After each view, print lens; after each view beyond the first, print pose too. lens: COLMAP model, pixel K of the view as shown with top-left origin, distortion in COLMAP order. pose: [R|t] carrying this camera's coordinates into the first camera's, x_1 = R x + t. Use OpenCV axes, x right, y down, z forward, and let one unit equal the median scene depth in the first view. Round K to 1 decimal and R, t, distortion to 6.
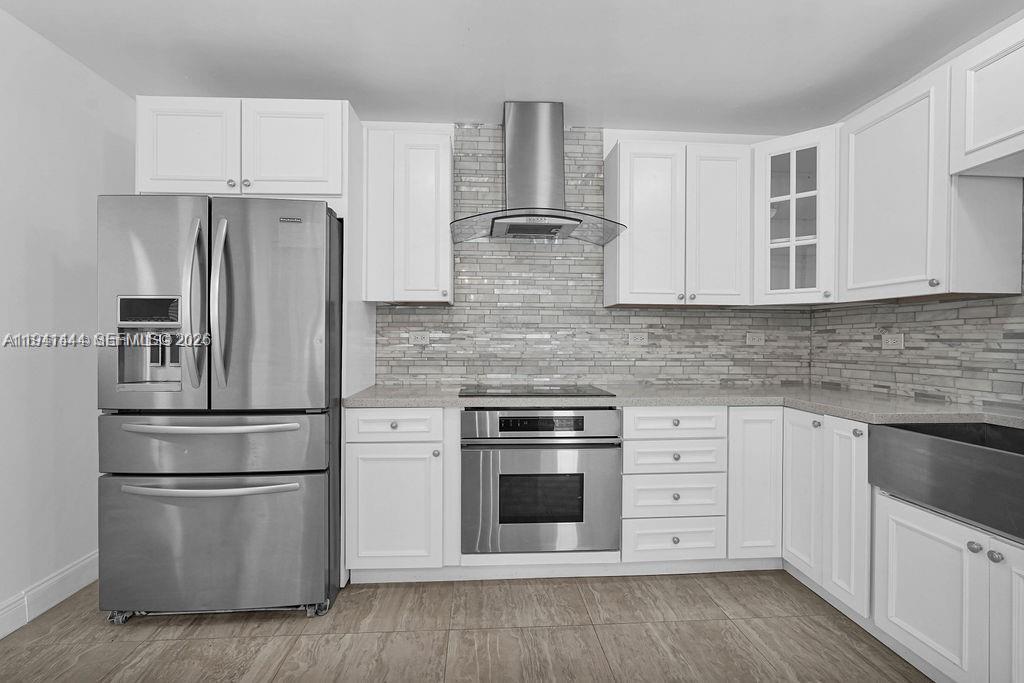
lens RADIAL K [[467.9, 0, 516.9], [0, 467.9, 339.1], [0, 0, 1]] dist [-0.018445, 0.007690]
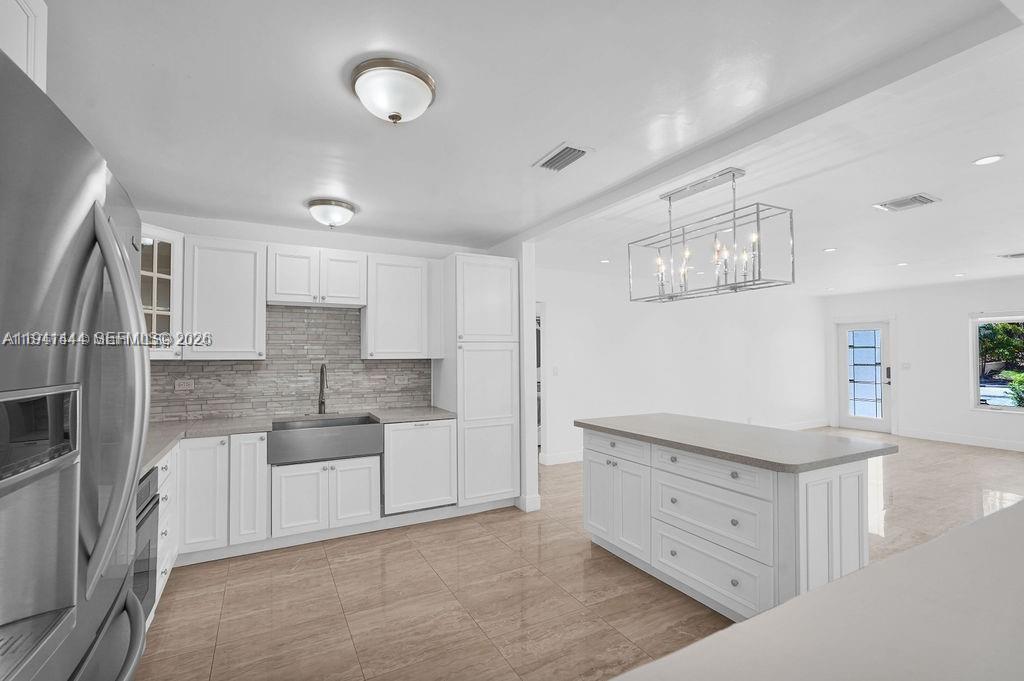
lens RADIAL K [[467.9, 0, 504.1], [0, 467.9, 345.0], [0, 0, 1]] dist [-0.018445, 0.007690]
pose [[-0.400394, 0.014698, 0.916225, -1.021530], [0.004327, 0.999891, -0.014149, -0.101936], [-0.916333, -0.001701, -0.400413, 0.686005]]
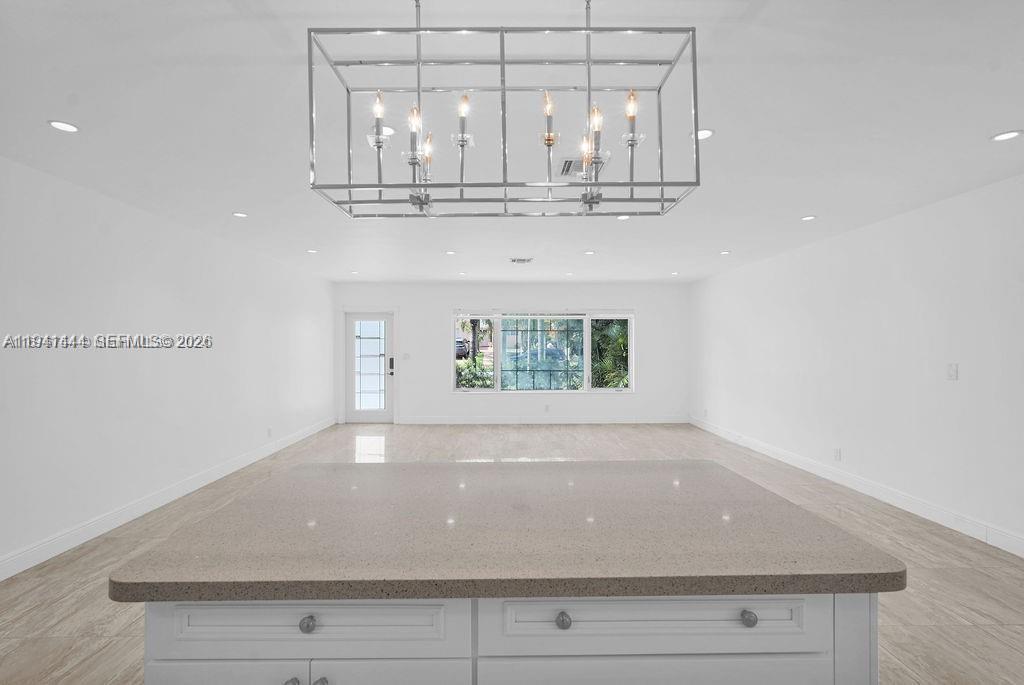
lens RADIAL K [[467.9, 0, 505.4], [0, 467.9, 343.1], [0, 0, 1]] dist [-0.018445, 0.007690]
pose [[-0.999751, -0.007175, 0.021131, -0.093711], [-0.007192, 0.999974, -0.000735, -0.089931], [-0.021125, -0.000886, -0.999776, 0.278369]]
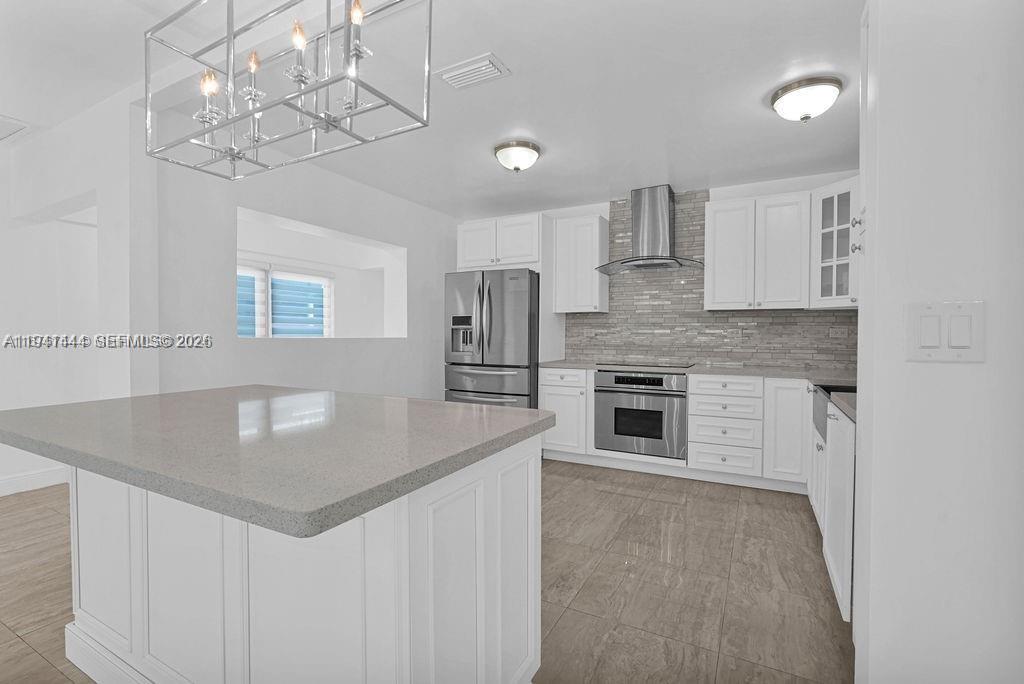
lens RADIAL K [[467.9, 0, 513.4], [0, 467.9, 346.5], [0, 0, 1]] dist [-0.018445, 0.007690]
pose [[0.845986, 0.013376, -0.533037, 0.568563], [-0.000811, 0.999716, 0.023800, 0.009201], [0.533205, -0.019702, 0.845757, -0.711659]]
